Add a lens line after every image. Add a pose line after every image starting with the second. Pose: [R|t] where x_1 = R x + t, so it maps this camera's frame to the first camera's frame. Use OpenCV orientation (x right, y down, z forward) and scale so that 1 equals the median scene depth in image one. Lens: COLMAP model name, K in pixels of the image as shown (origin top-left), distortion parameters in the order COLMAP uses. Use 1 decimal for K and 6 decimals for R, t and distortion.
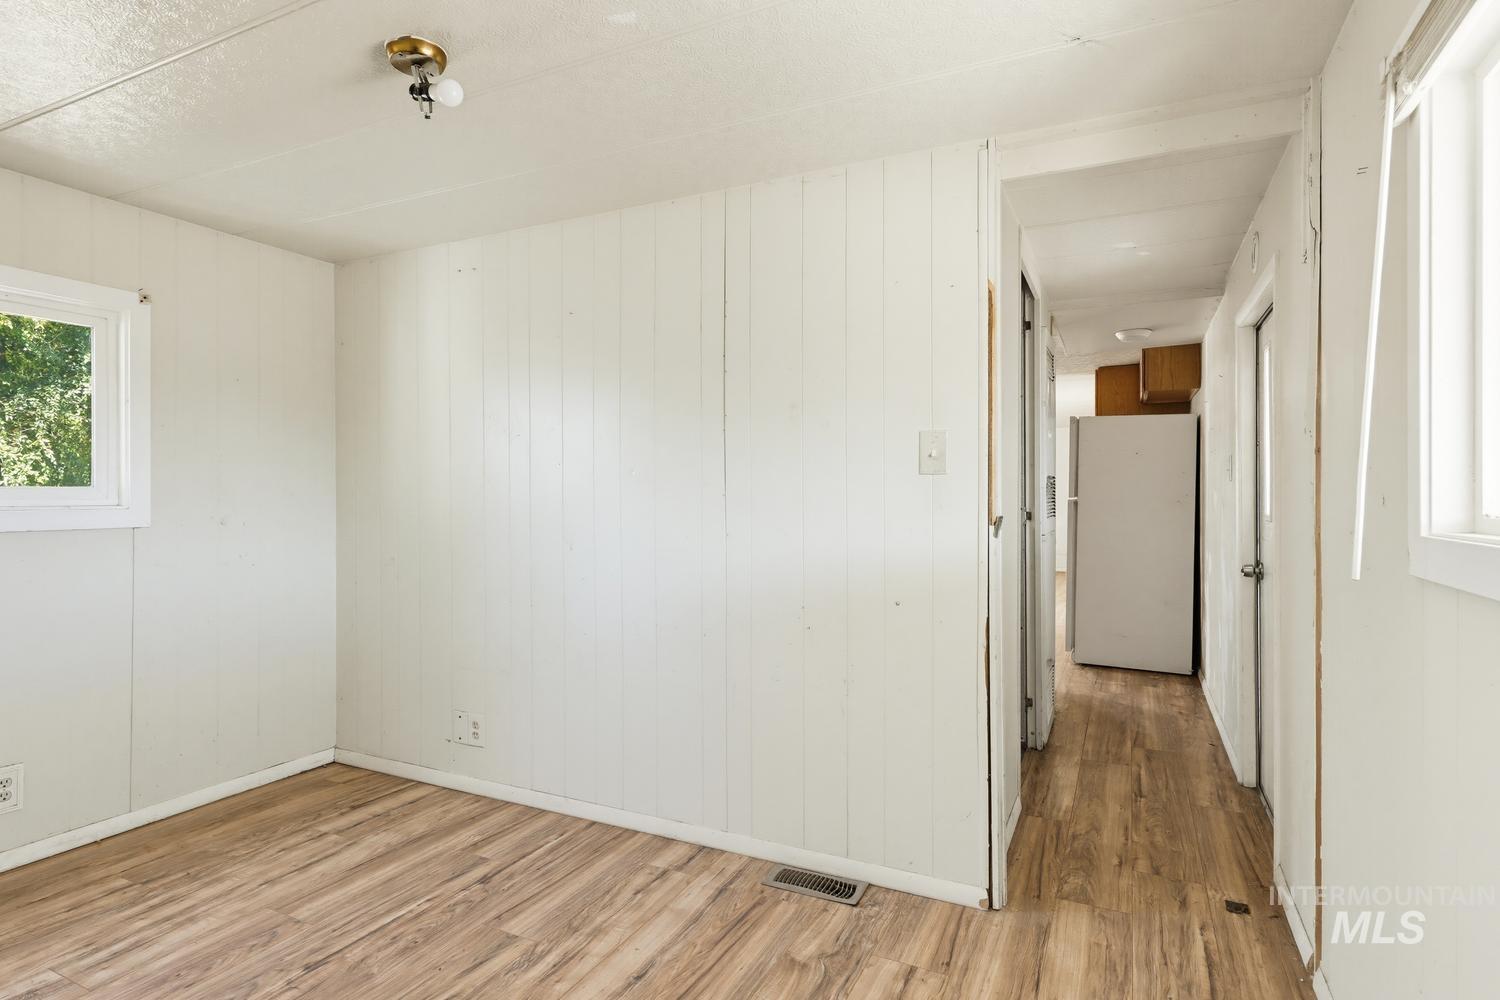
lens RADIAL K [[780.9, 0, 755.7], [0, 780.9, 496.8], [0, 0, 1]] dist [0.001216, -0.004288]
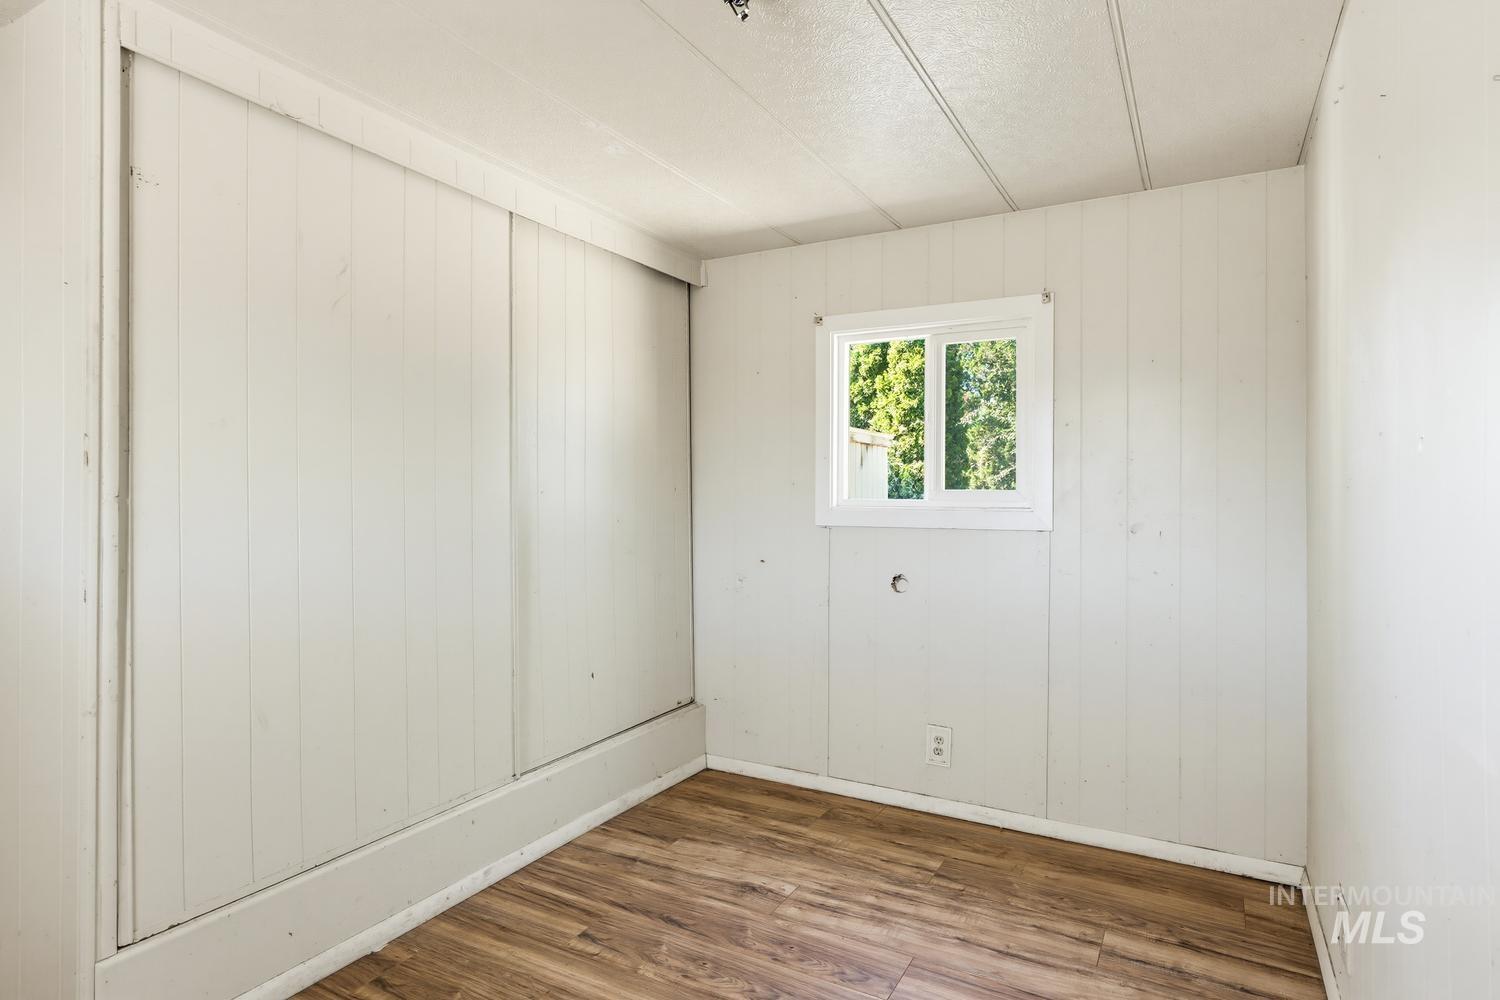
lens RADIAL K [[832.1, 0, 760.7], [0, 832.1, 486.1], [0, 0, 1]] dist [0.001461, -0.002671]
pose [[-0.058263, -0.000520, -0.998301, 0.305575], [-0.011920, 0.999929, 0.000175, -0.014444], [0.998230, 0.011910, -0.058265, 0.773343]]
